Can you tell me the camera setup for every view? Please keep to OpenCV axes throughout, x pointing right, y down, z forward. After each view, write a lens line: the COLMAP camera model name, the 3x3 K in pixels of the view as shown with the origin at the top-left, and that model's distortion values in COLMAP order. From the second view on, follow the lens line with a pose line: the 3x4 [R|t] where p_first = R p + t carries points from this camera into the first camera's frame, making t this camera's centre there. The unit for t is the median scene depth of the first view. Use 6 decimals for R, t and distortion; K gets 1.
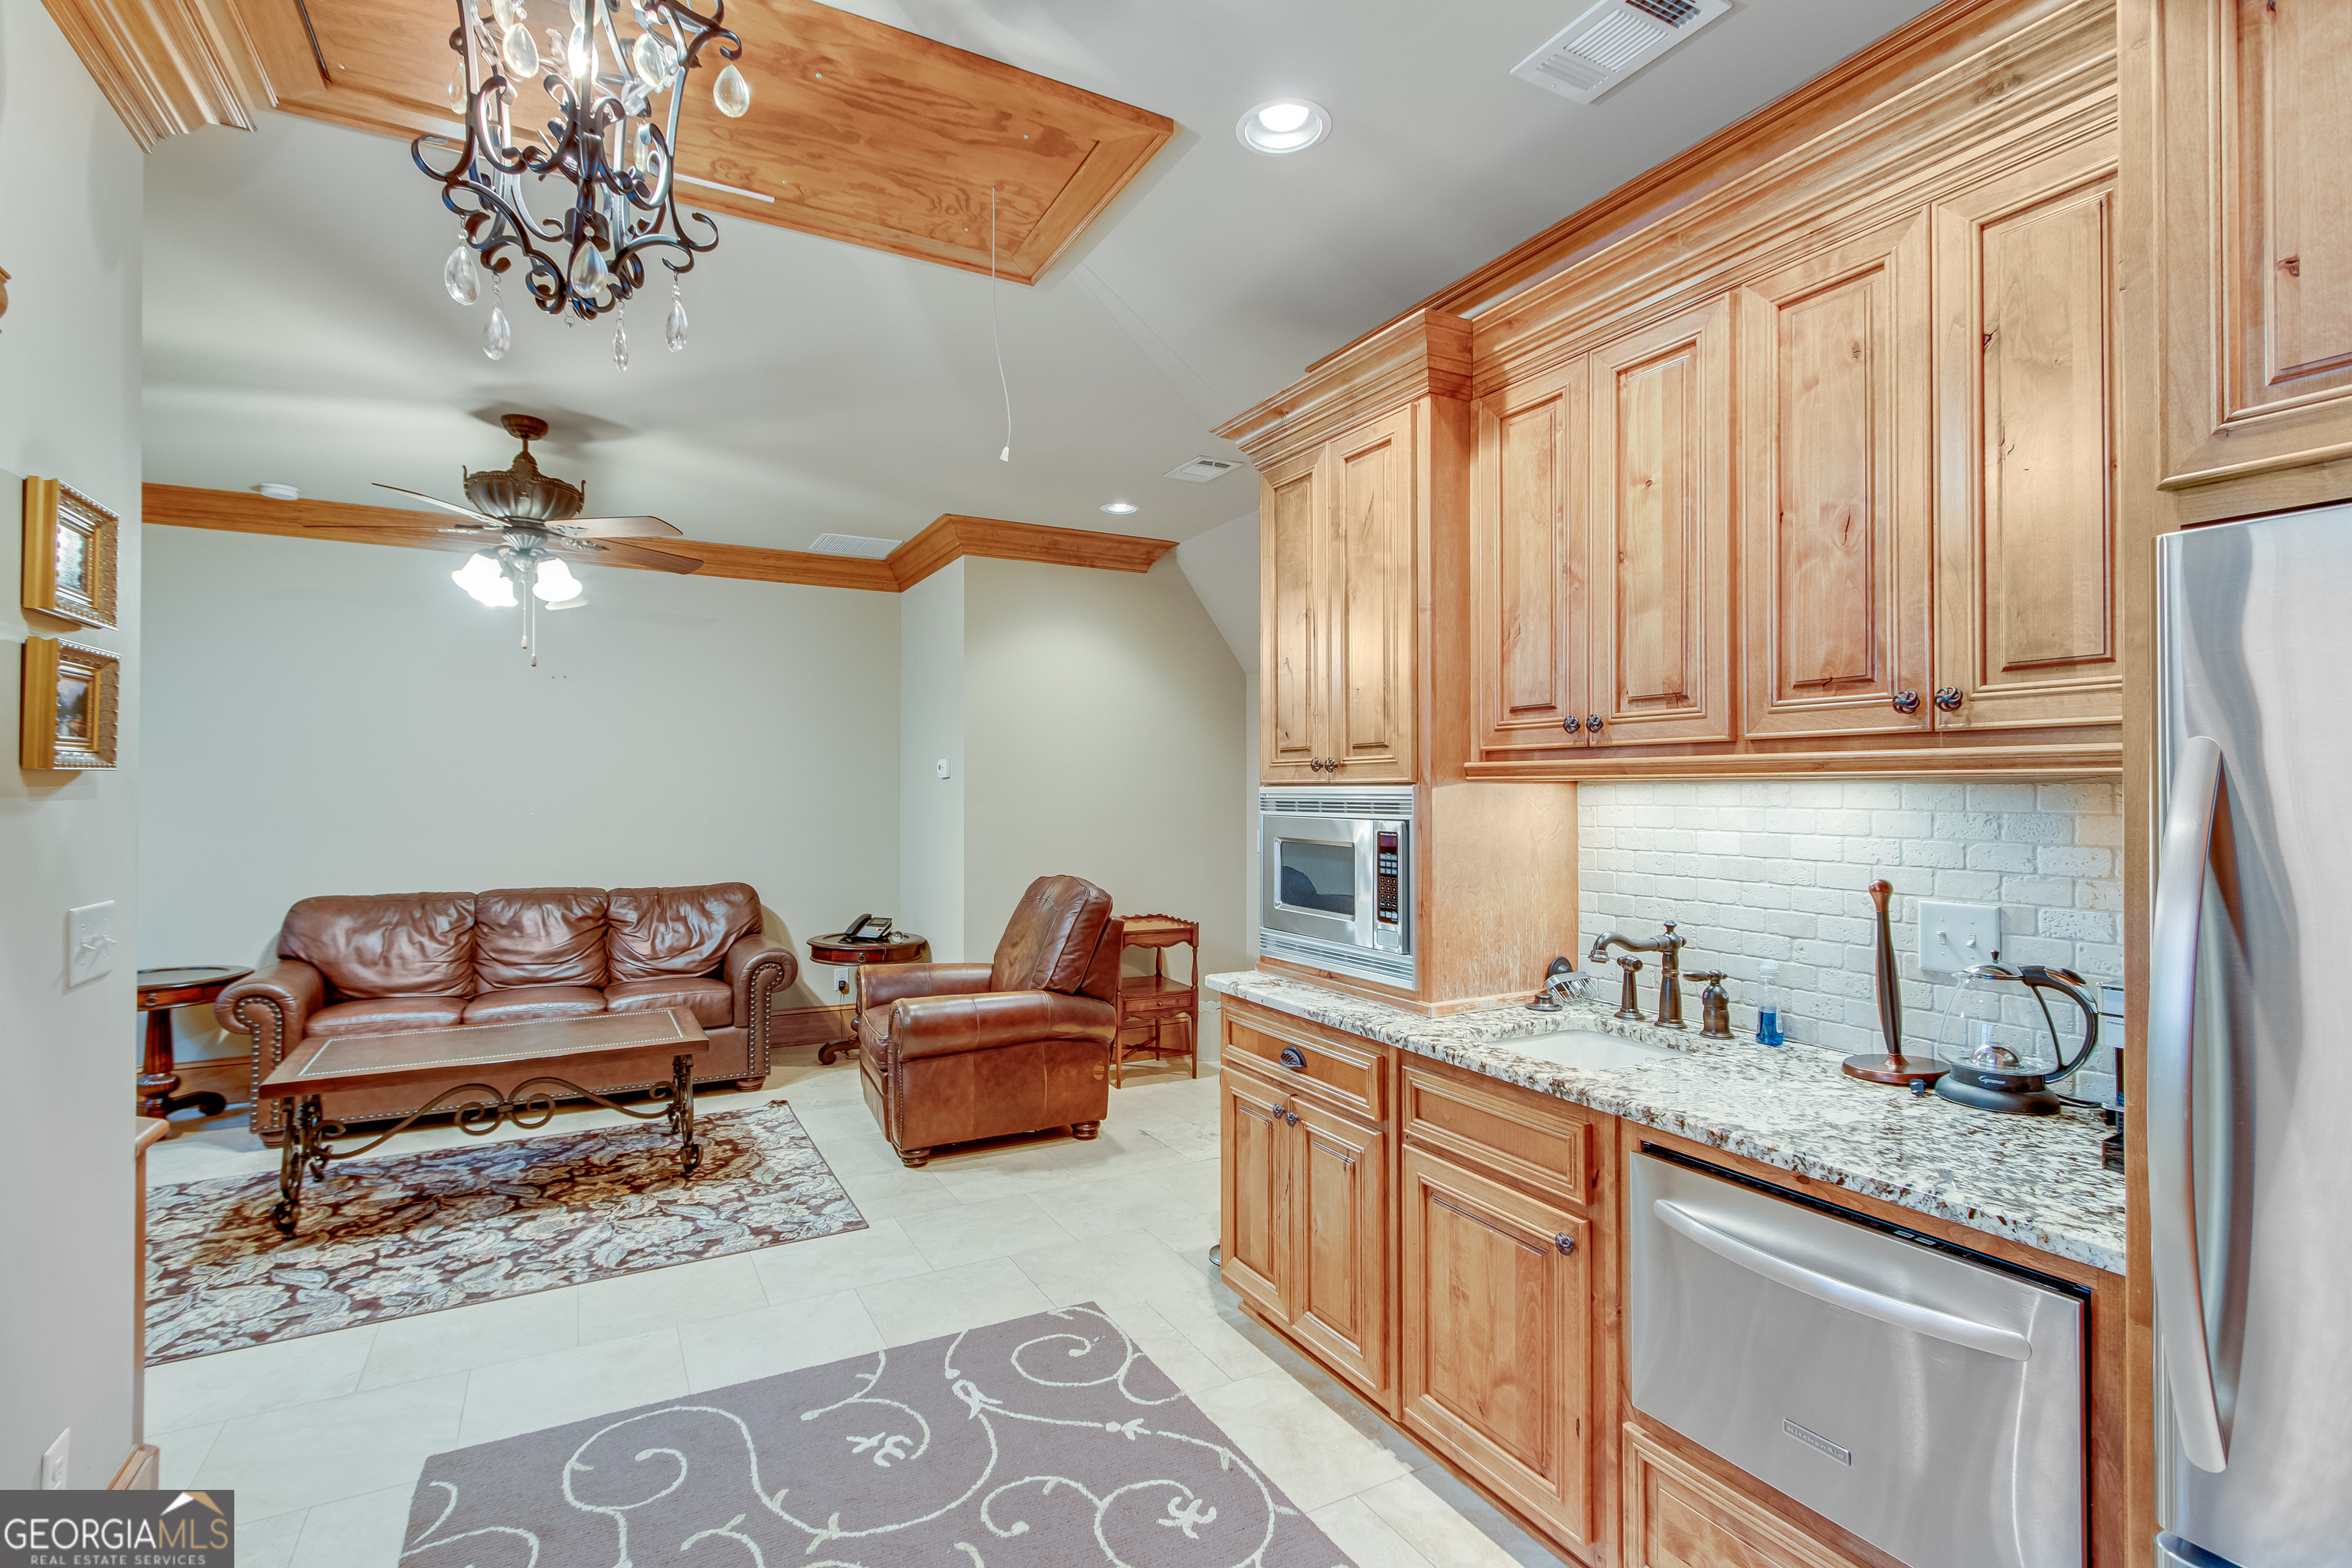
lens RADIAL K [[1098.4, 0, 1176.0], [0, 1098.4, 784.0], [0, 0, 1]] dist [-0.008725, -0.000348]
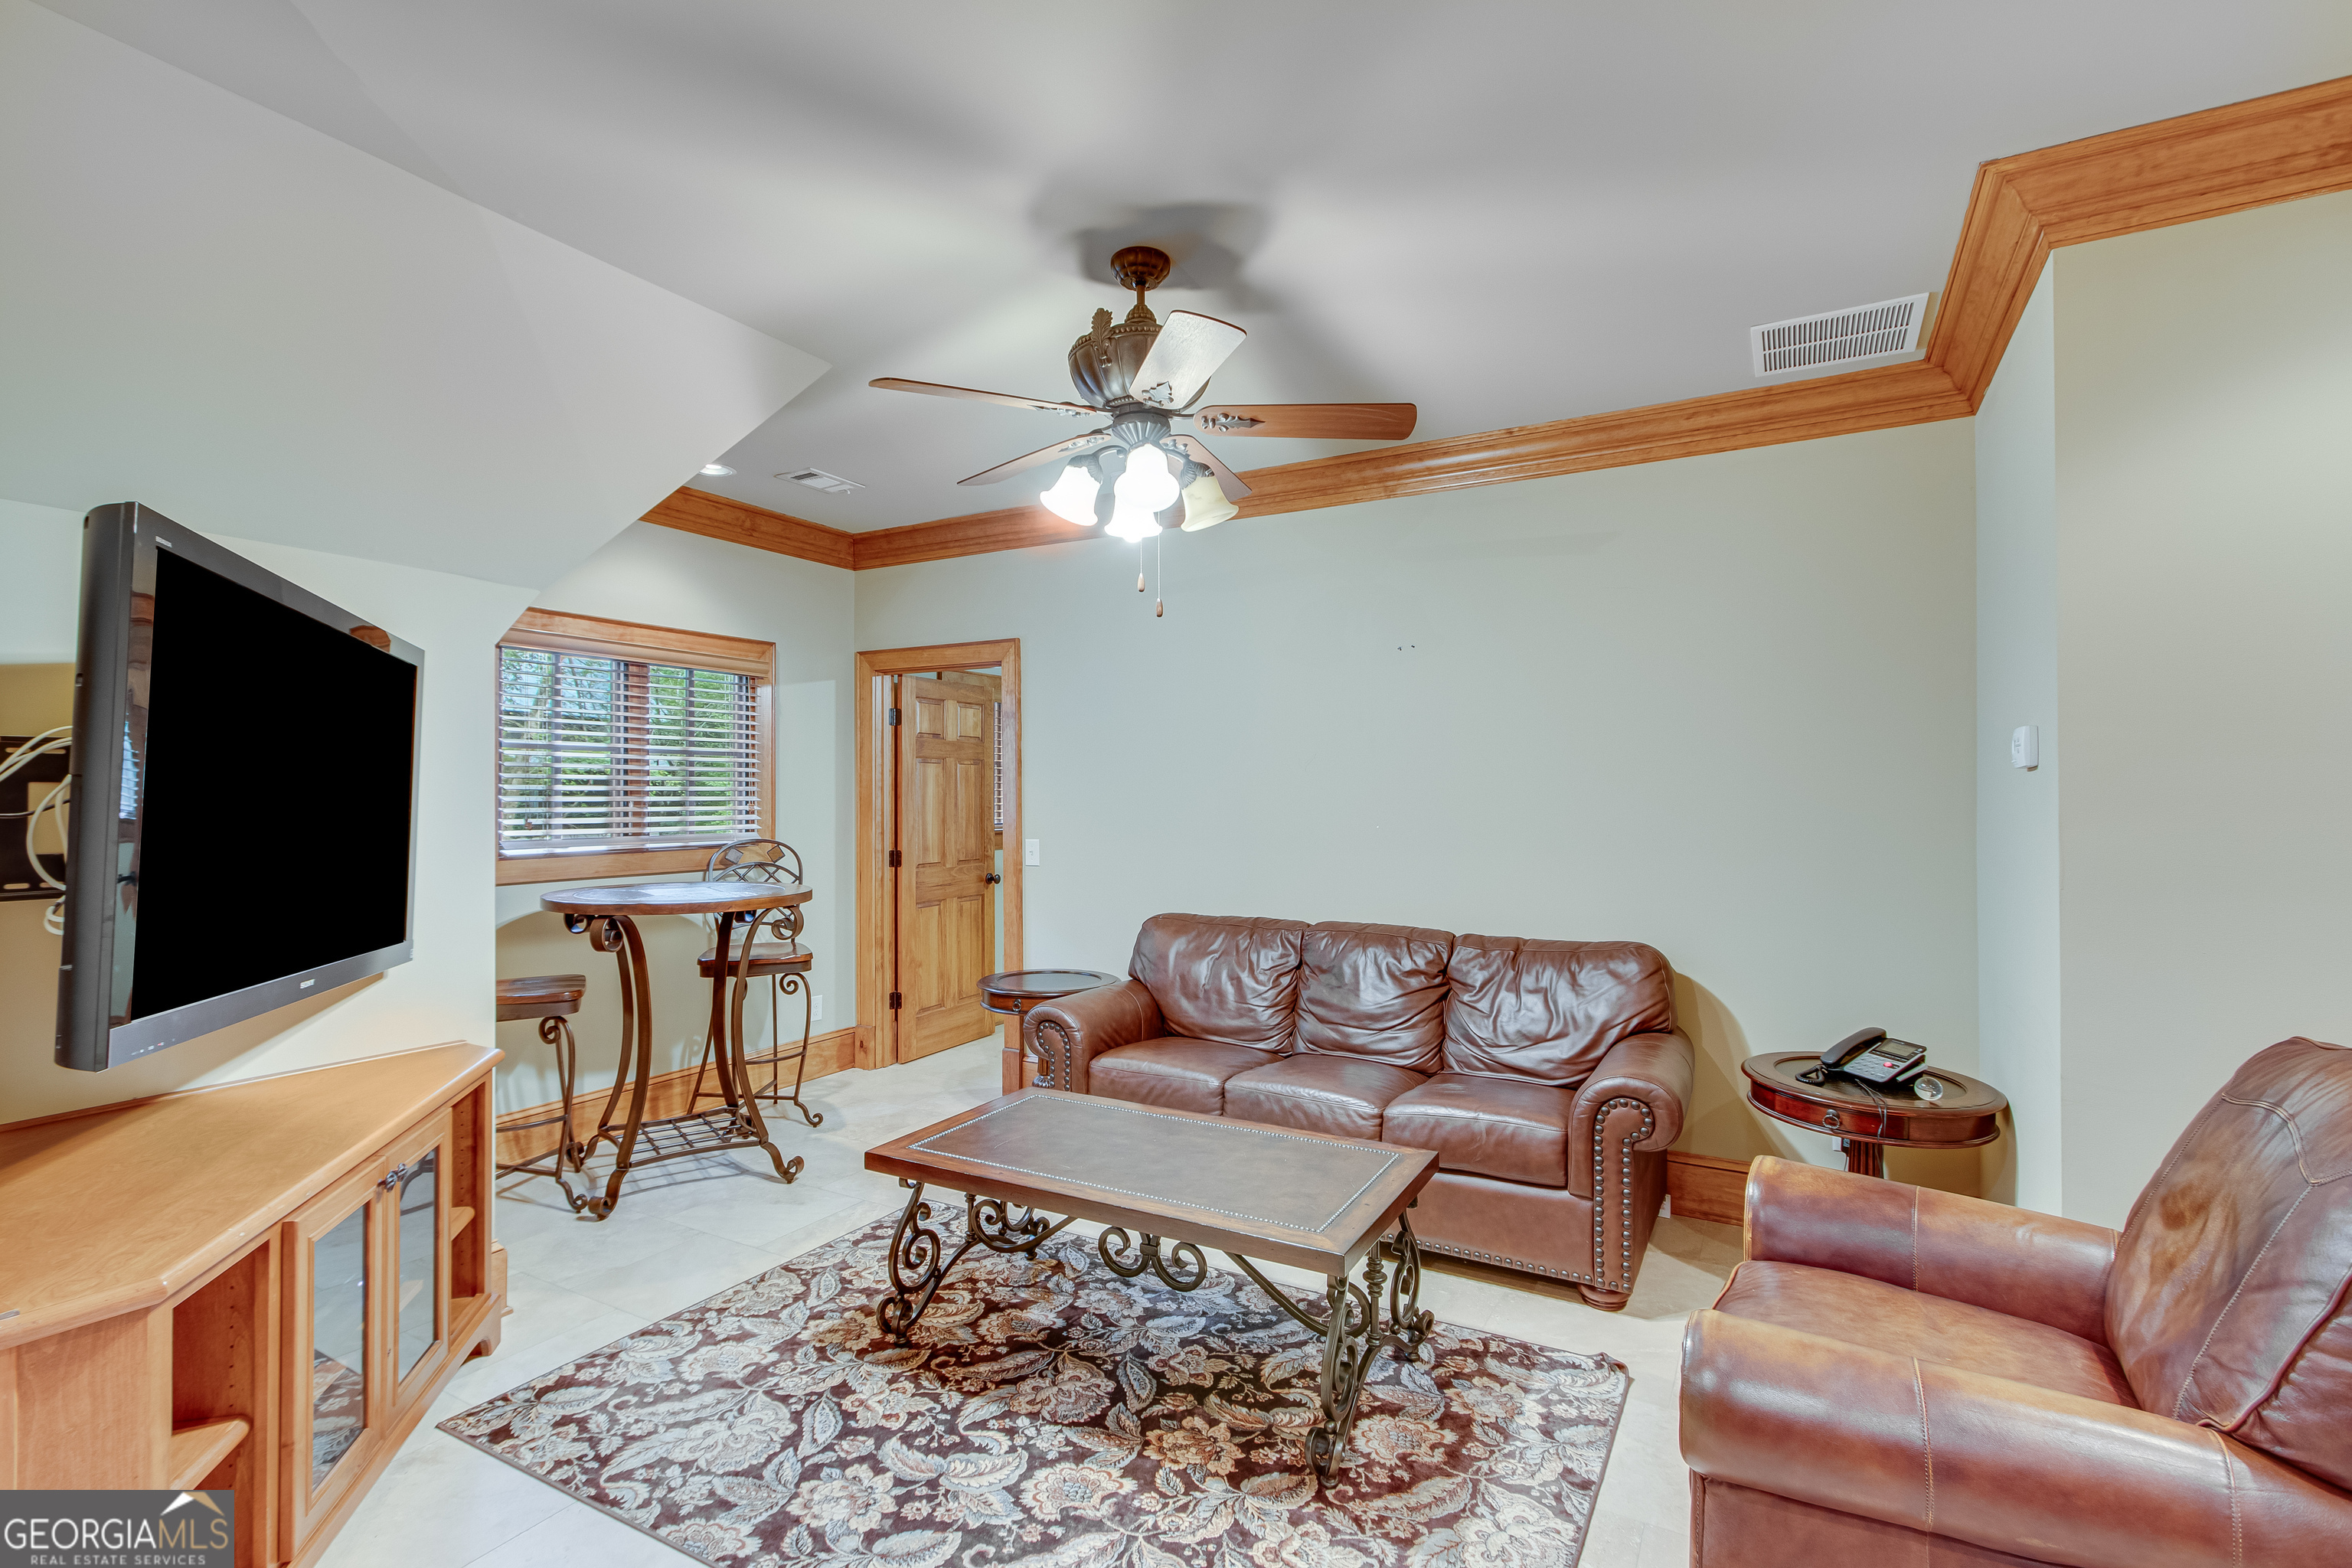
lens RADIAL K [[1083.6, 0, 1150.7], [0, 1083.6, 787.0], [0, 0, 1]] dist [0.001973, -0.000356]
pose [[0.506940, -0.008649, -0.861938, -0.008713], [0.006502, 0.999960, -0.006210, 0.003244], [0.861957, -0.002456, 0.506976, 0.658039]]
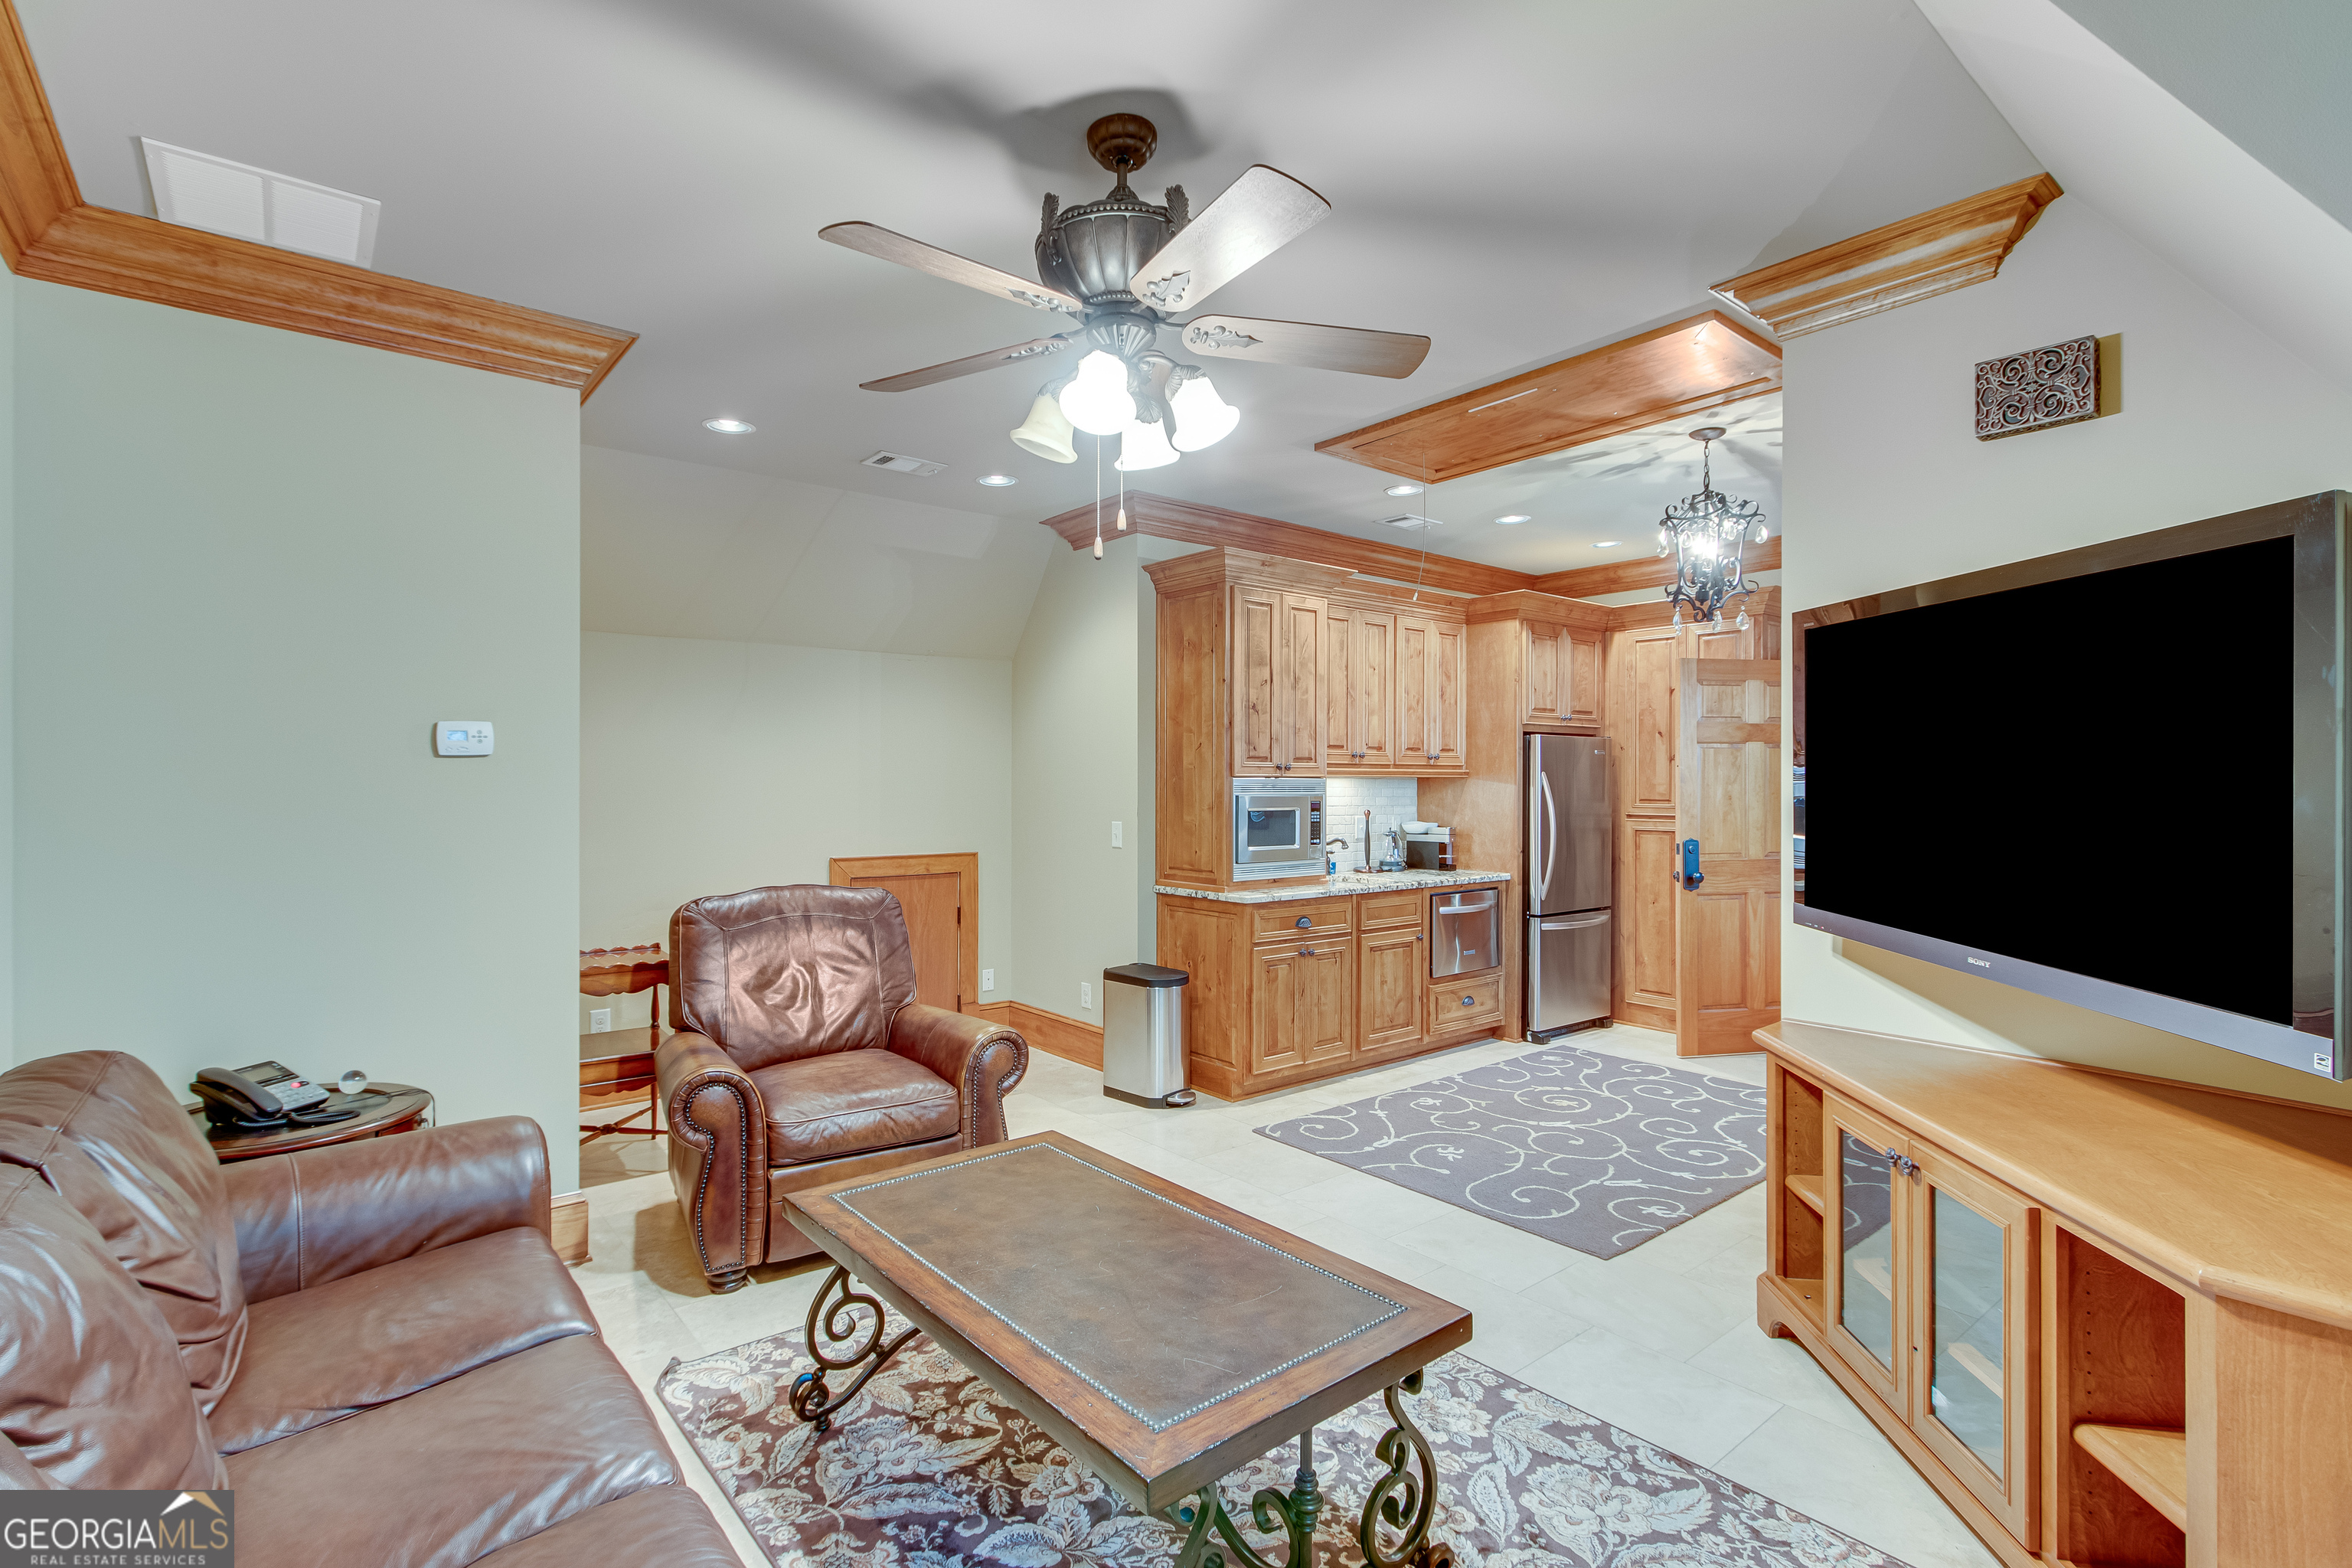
lens RADIAL K [[1098.4, 0, 1176.0], [0, 1098.4, 784.0], [0, 0, 1]] dist [-0.008725, -0.000348]
pose [[-0.193369, -0.004839, 0.981114, -1.161980], [-0.007461, 0.999966, 0.003461, 0.004166], [-0.981098, -0.006651, -0.193399, 1.078639]]
